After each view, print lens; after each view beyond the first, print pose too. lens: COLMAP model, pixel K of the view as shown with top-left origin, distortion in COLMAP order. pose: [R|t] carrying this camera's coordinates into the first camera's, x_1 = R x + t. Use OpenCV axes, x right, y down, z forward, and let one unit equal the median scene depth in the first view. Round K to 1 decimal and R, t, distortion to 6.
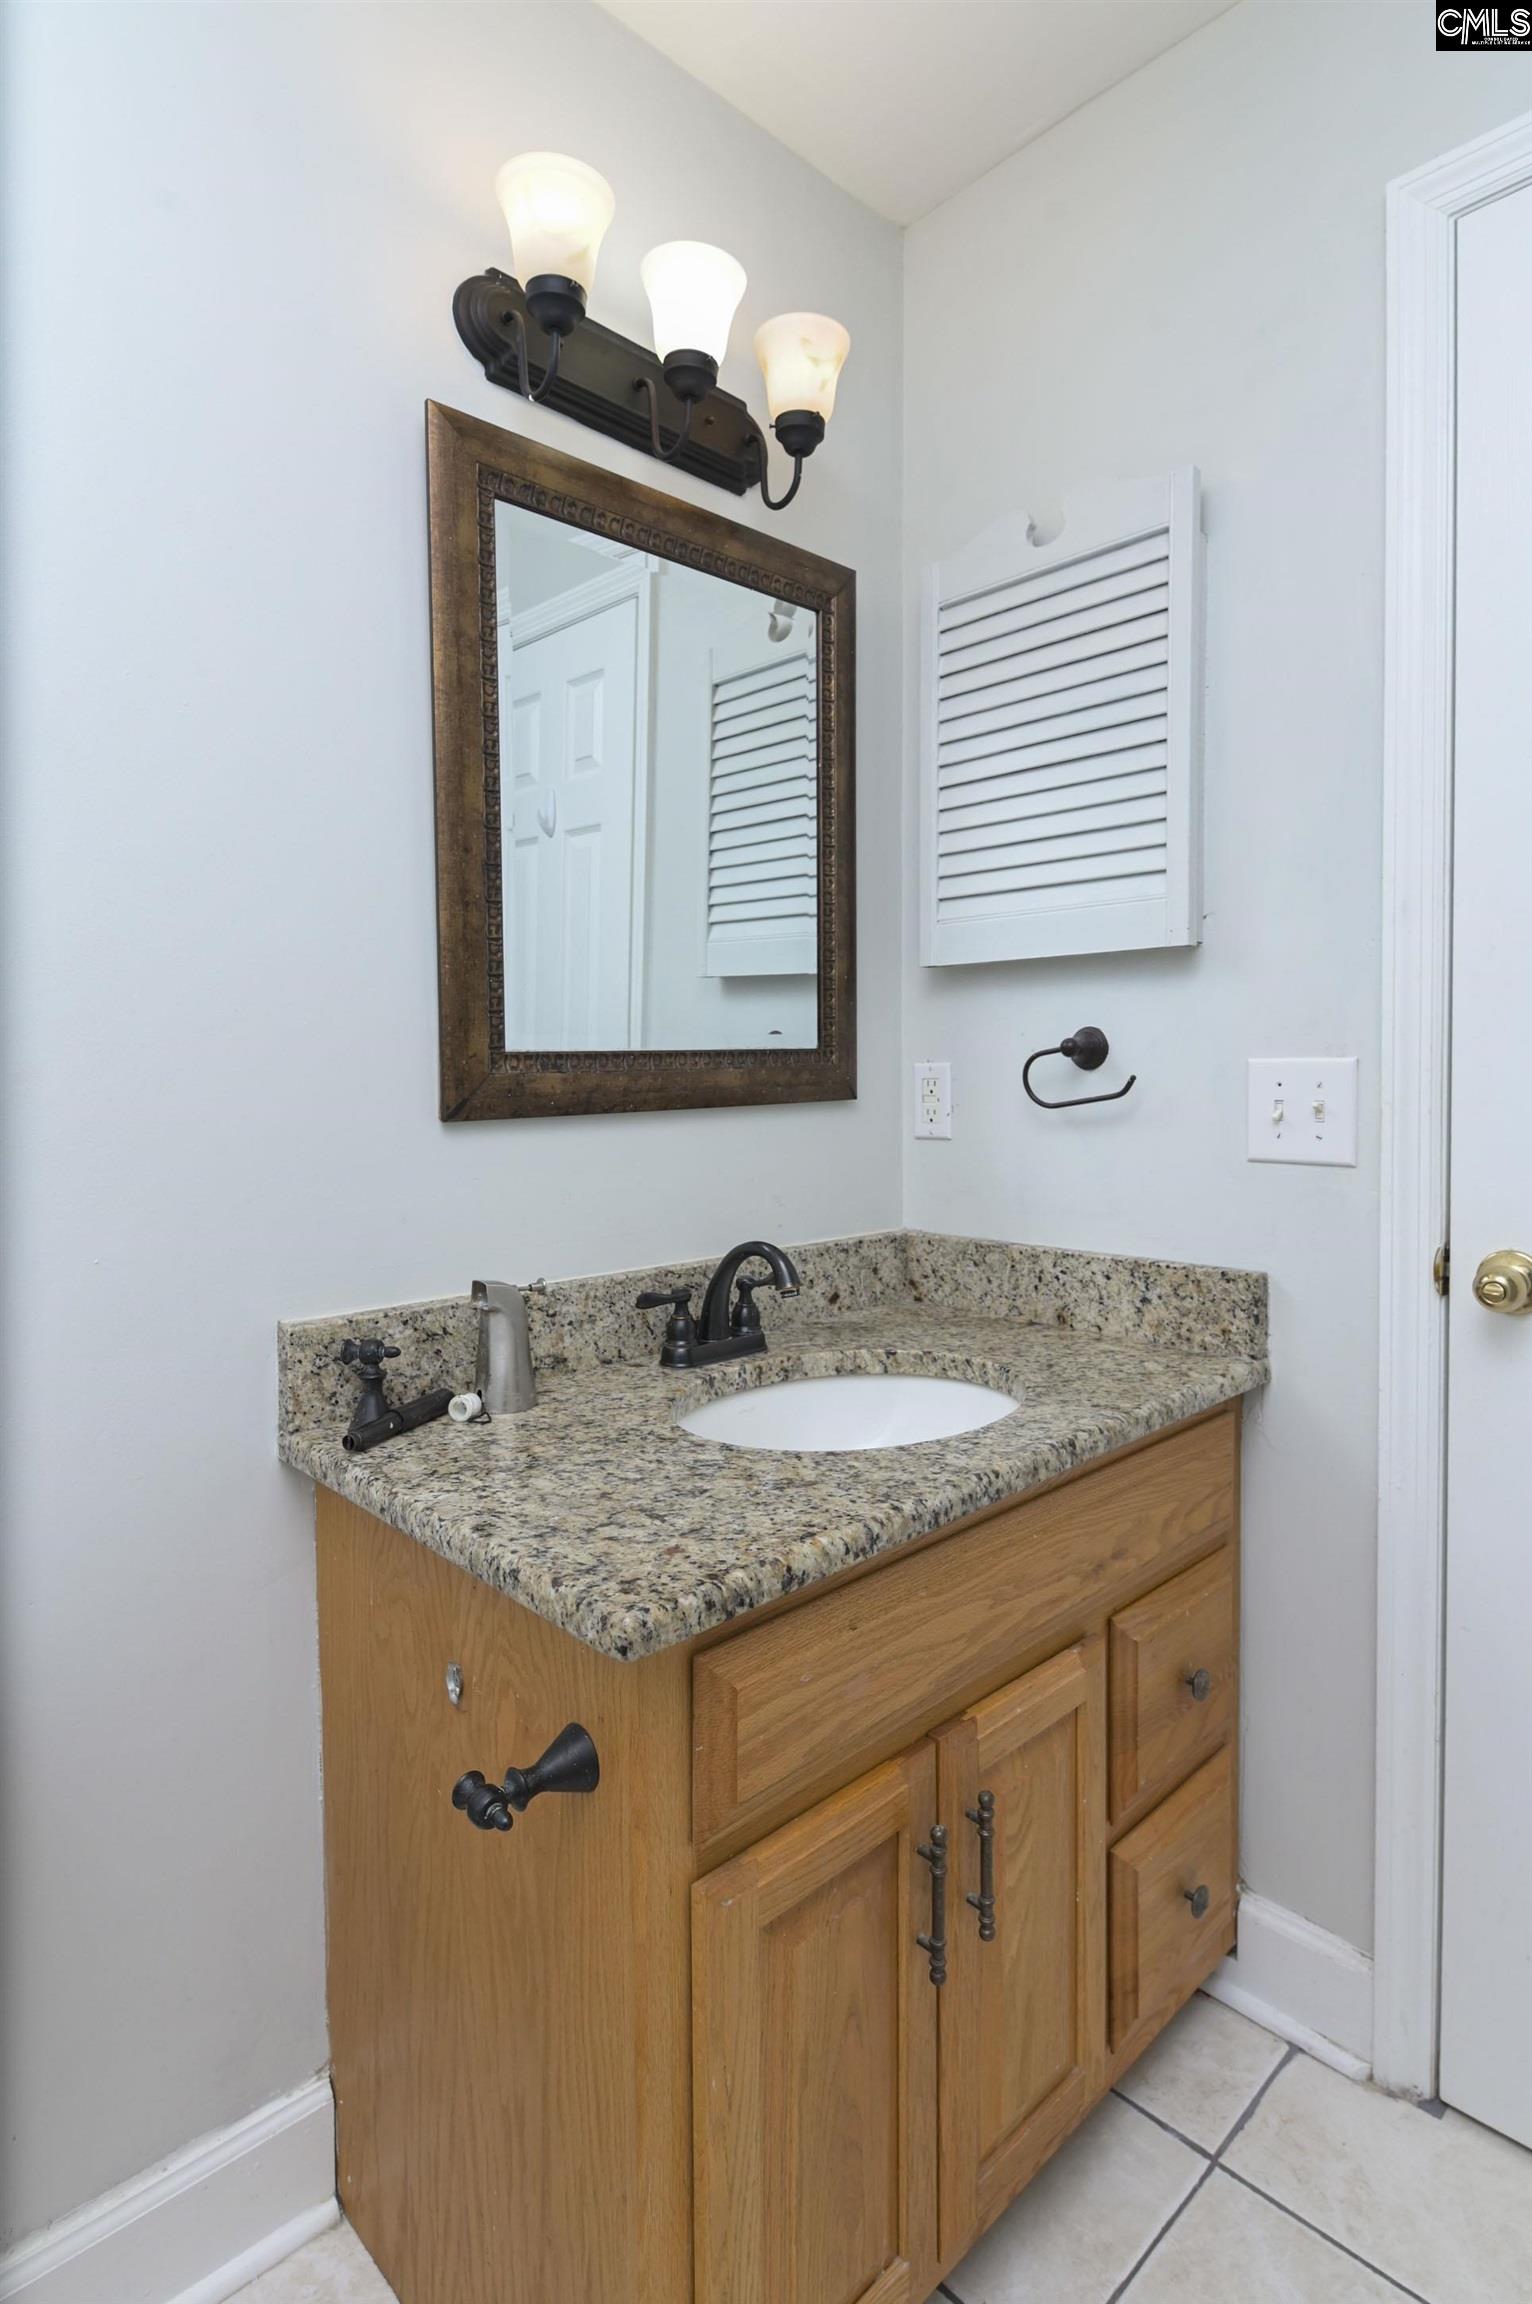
lens RADIAL K [[1179.8, 0, 768.8], [0, 1179.8, 1110.4], [0, 0, 1]] dist [0.002084, -0.007685]
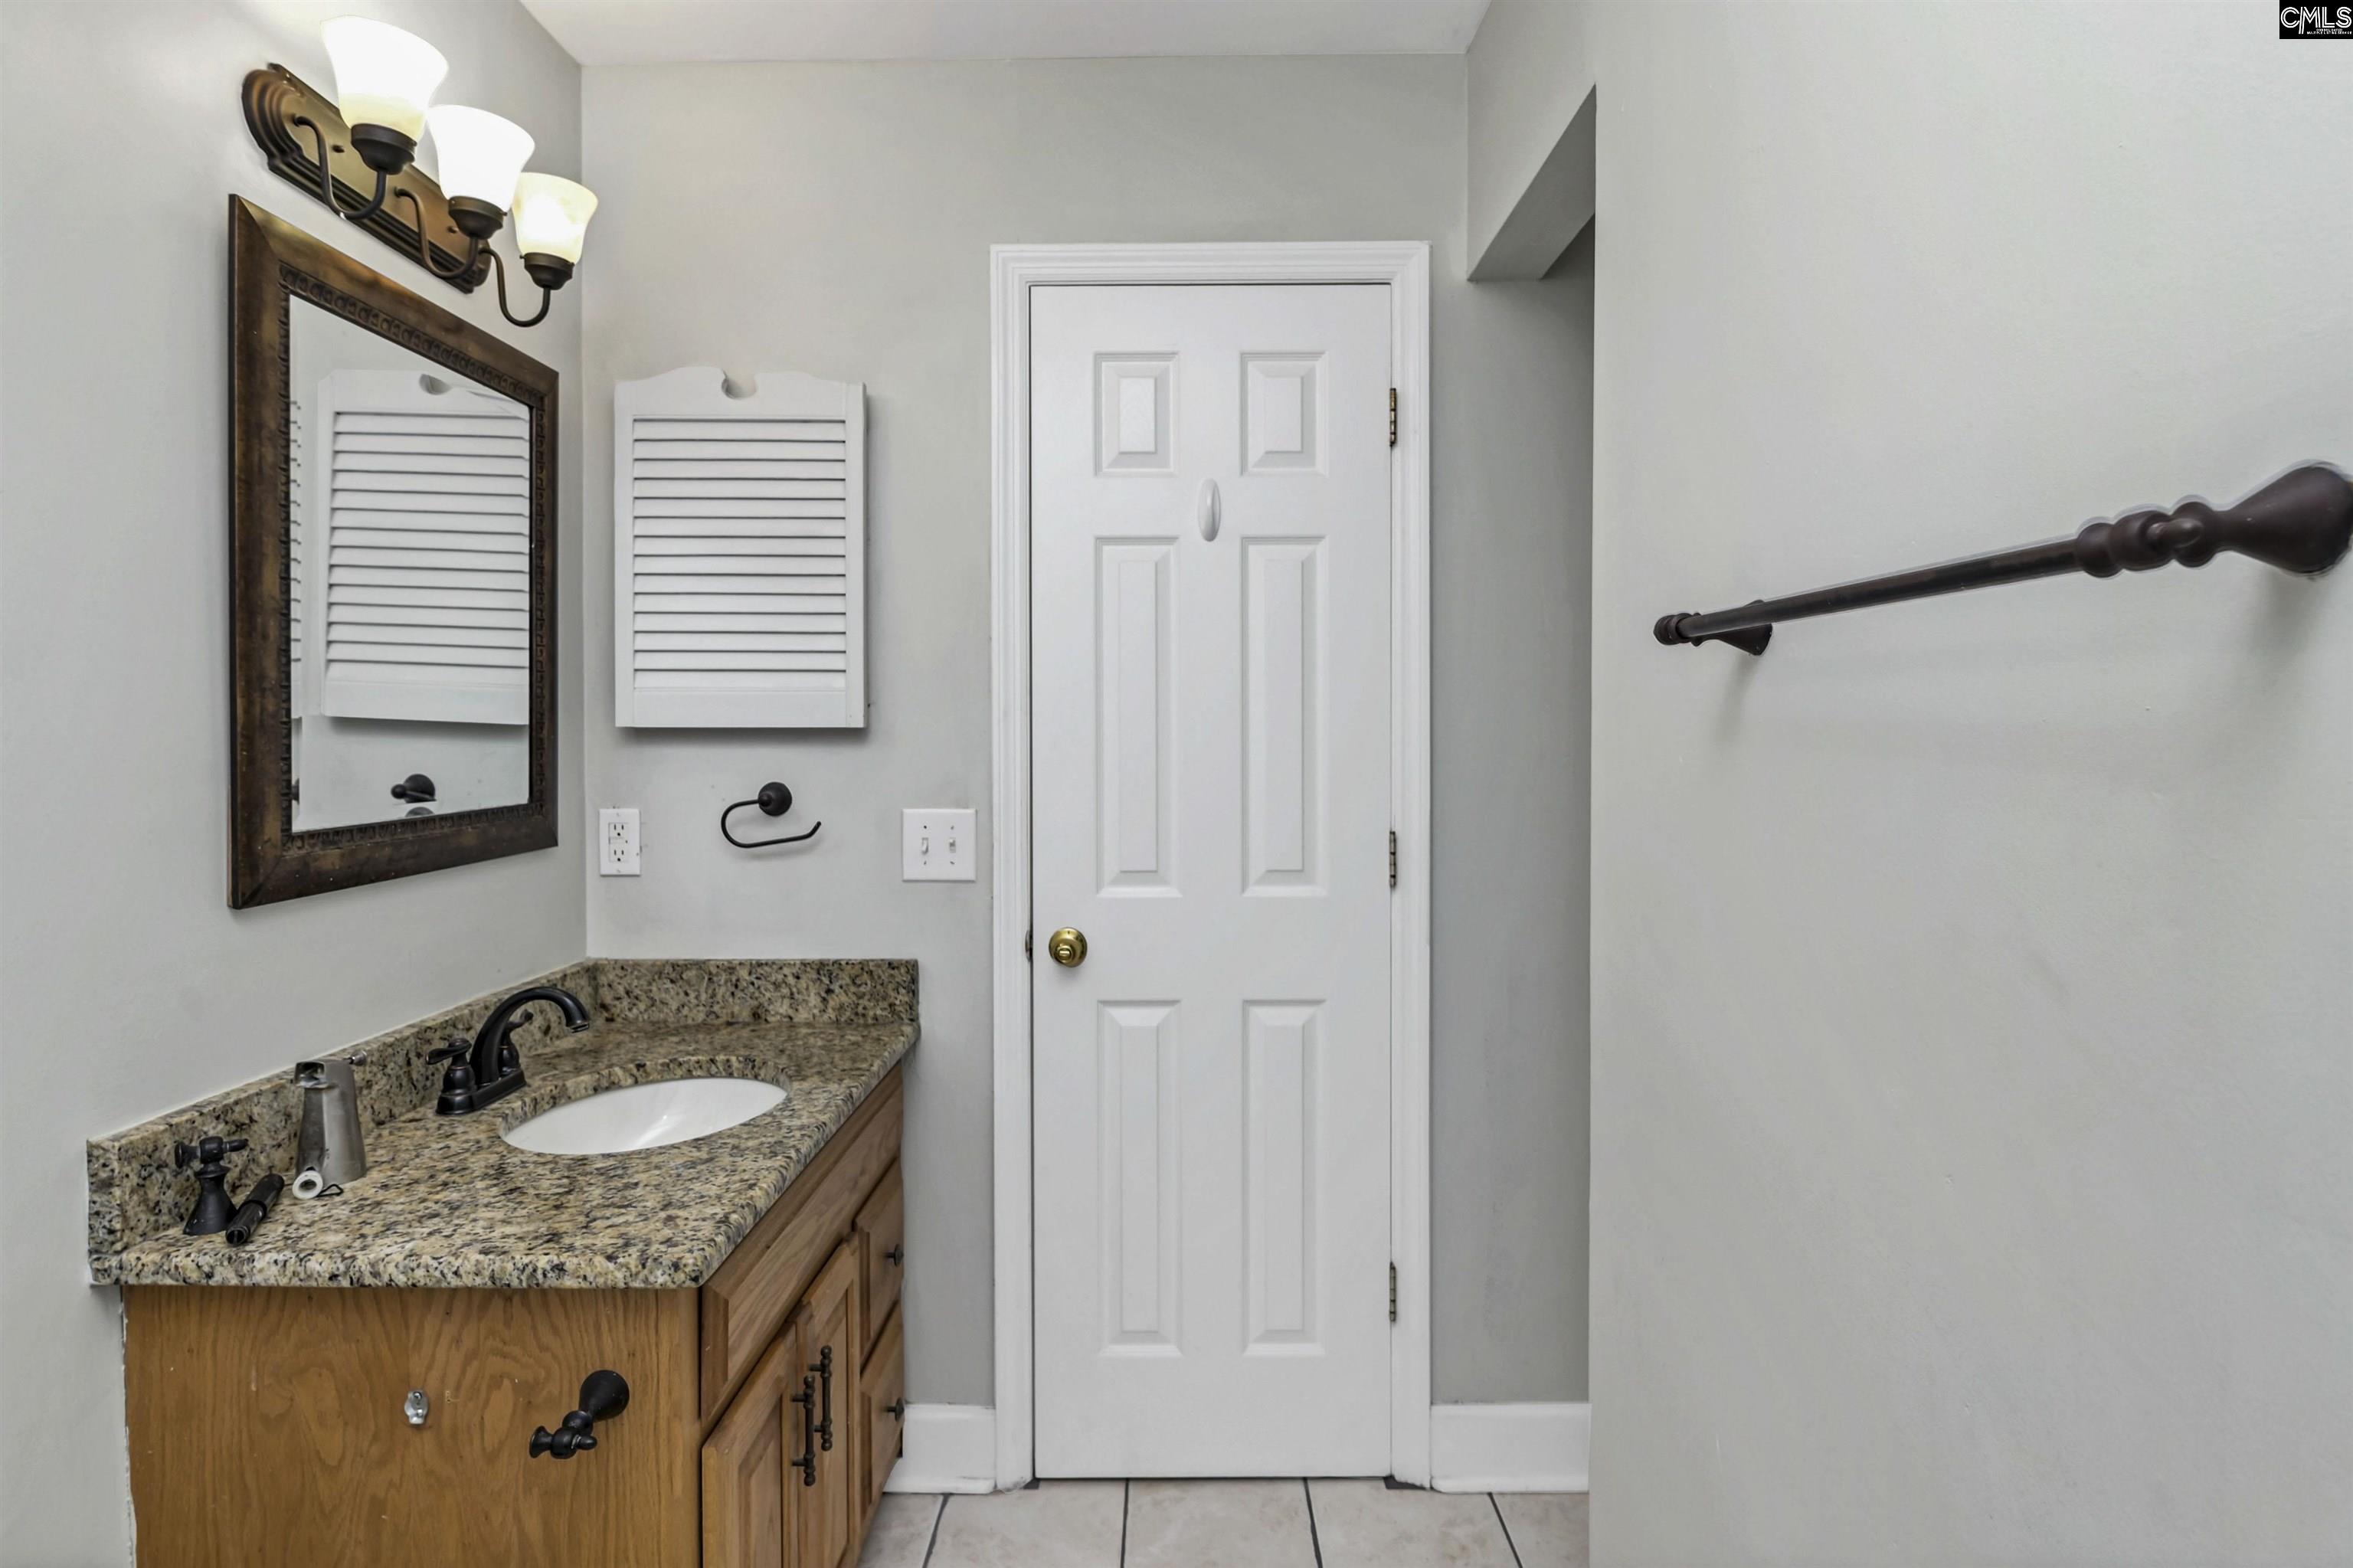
lens RADIAL K [[1250.9, 0, 1179.4], [0, 1250.9, 767.5], [0, 0, 1]] dist [-0.004327, -0.005503]
pose [[0.690363, -0.012939, 0.723348, -0.516302], [0.019631, 0.999807, -0.000851, -0.099088], [-0.723197, 0.014787, 0.690483, -0.314021]]
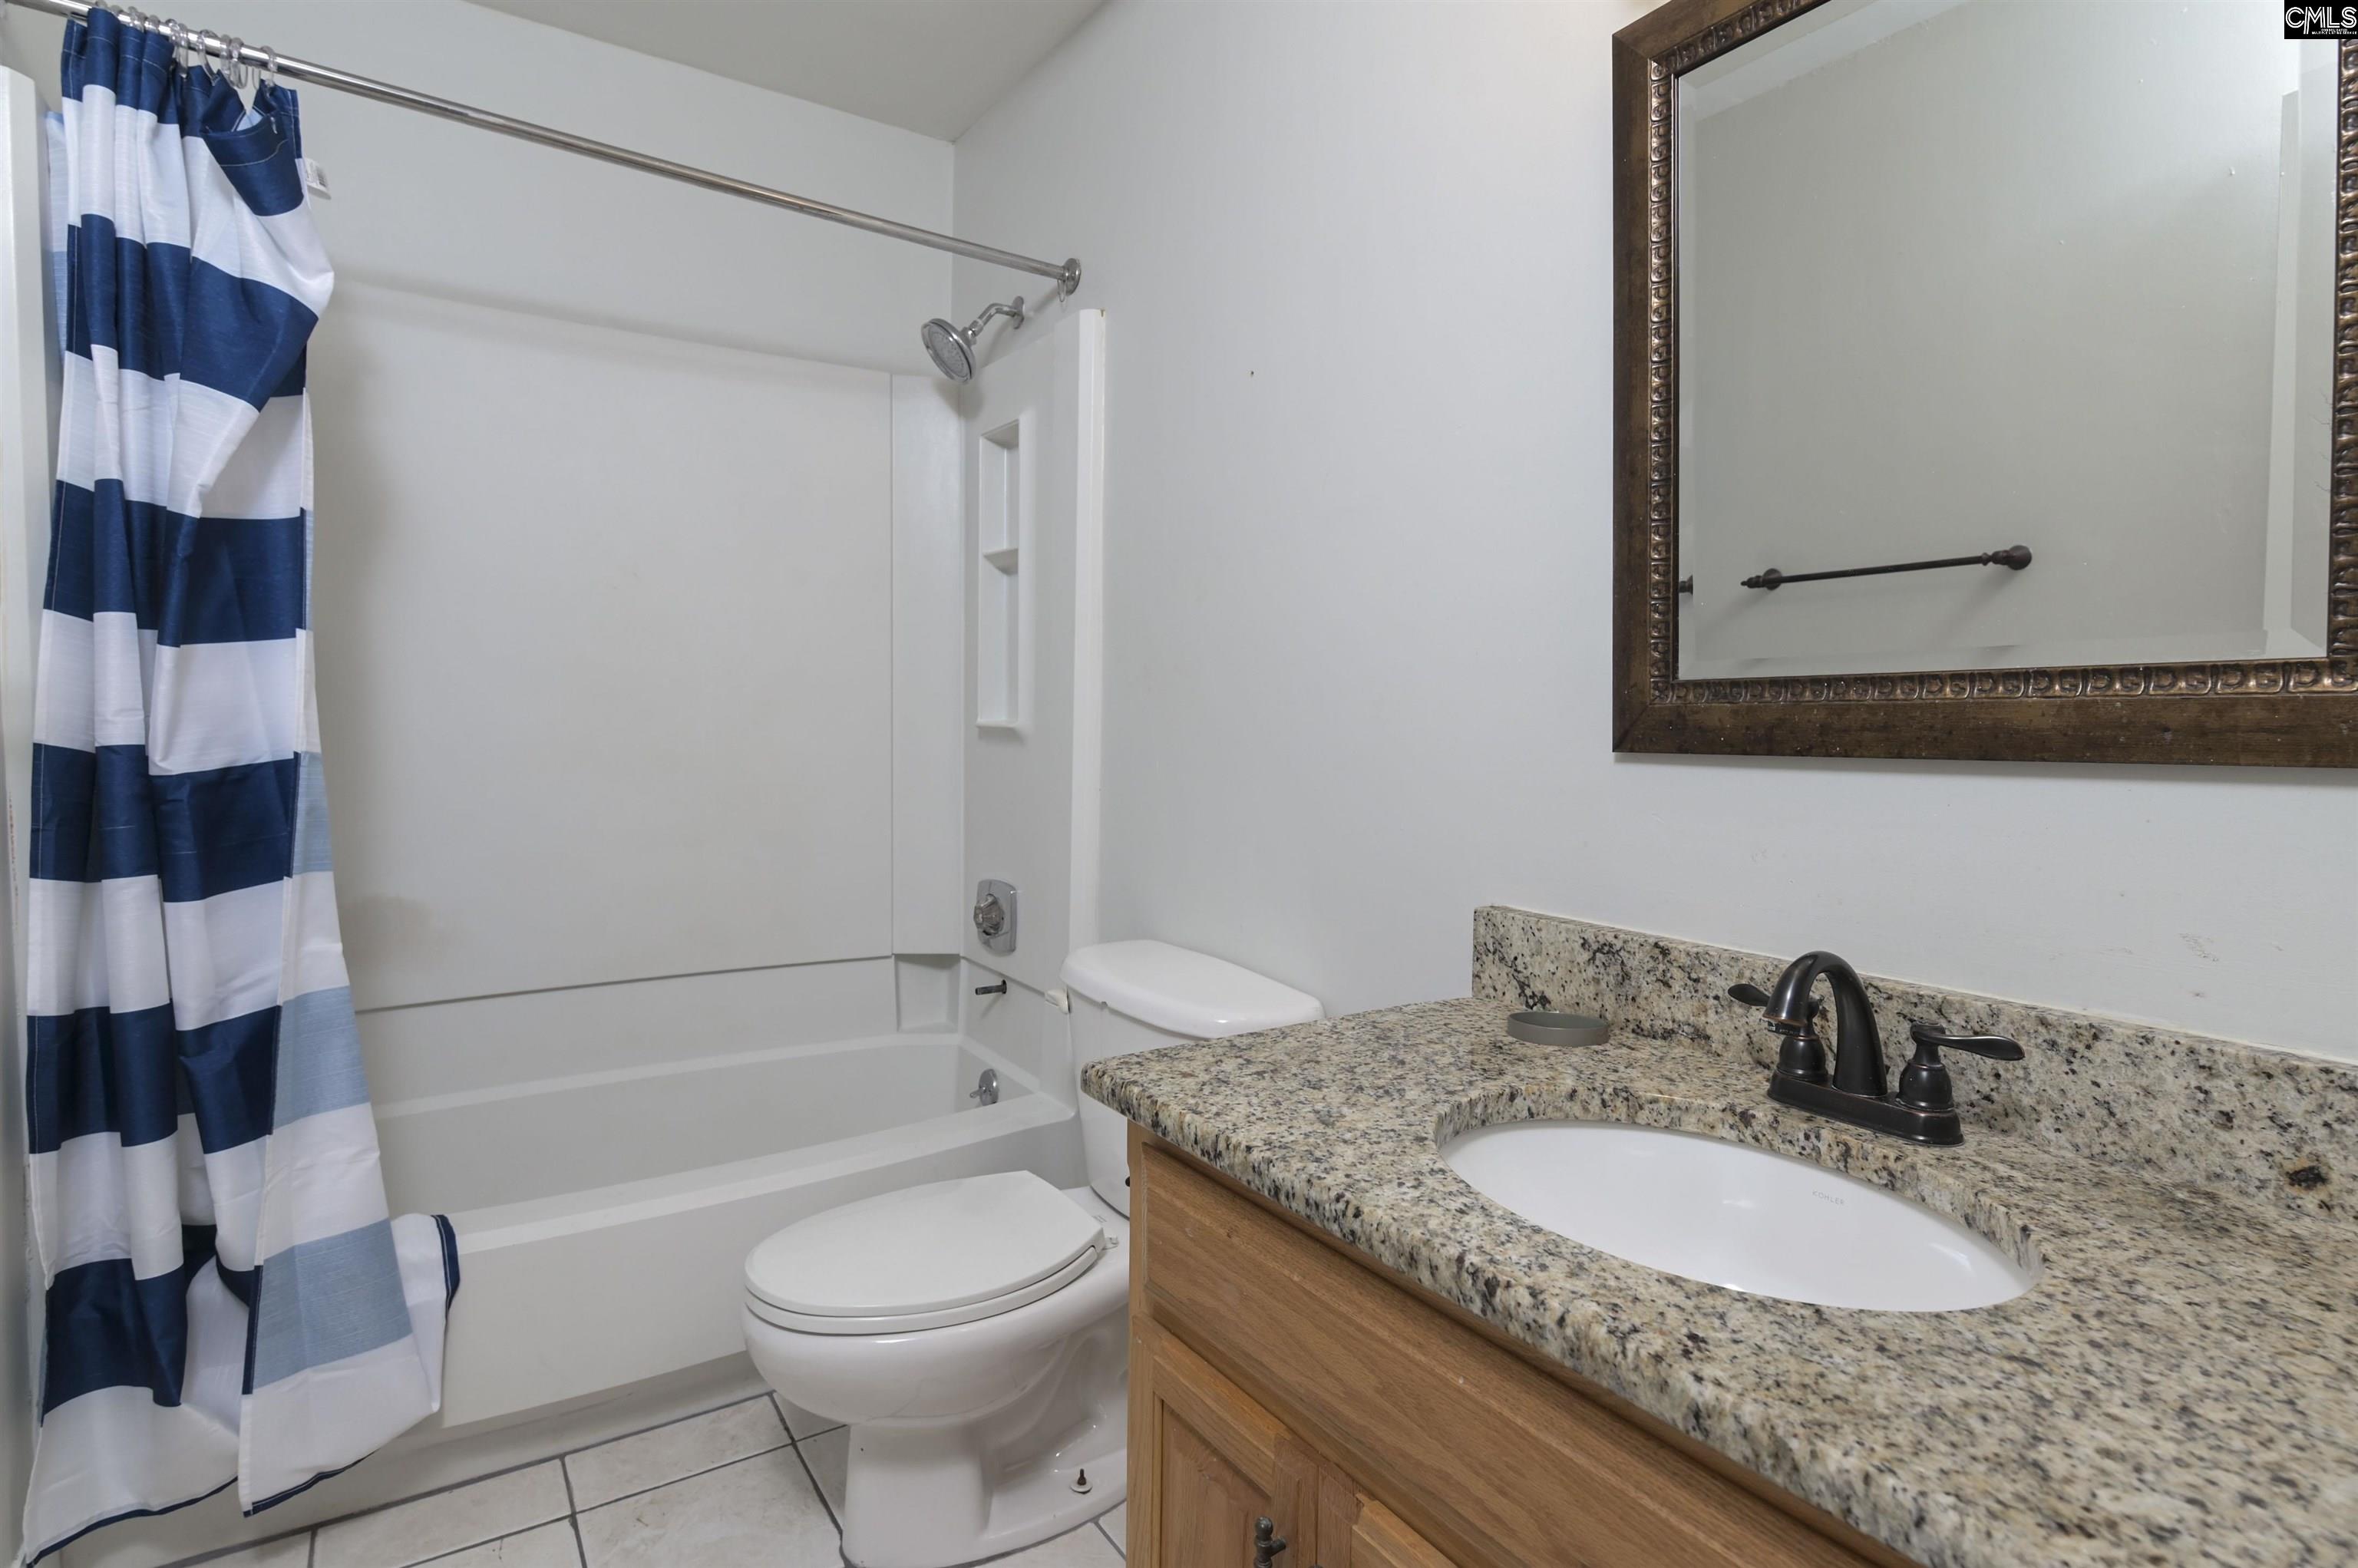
lens RADIAL K [[1151.5, 0, 1152.4], [0, 1151.5, 778.3], [0, 0, 1]] dist [-0.001711, -0.000363]
pose [[-0.186364, 0.063849, -0.980404, 0.812663], [-0.038830, 0.996628, 0.072287, -0.024903], [0.981713, 0.051540, -0.183256, 0.849609]]
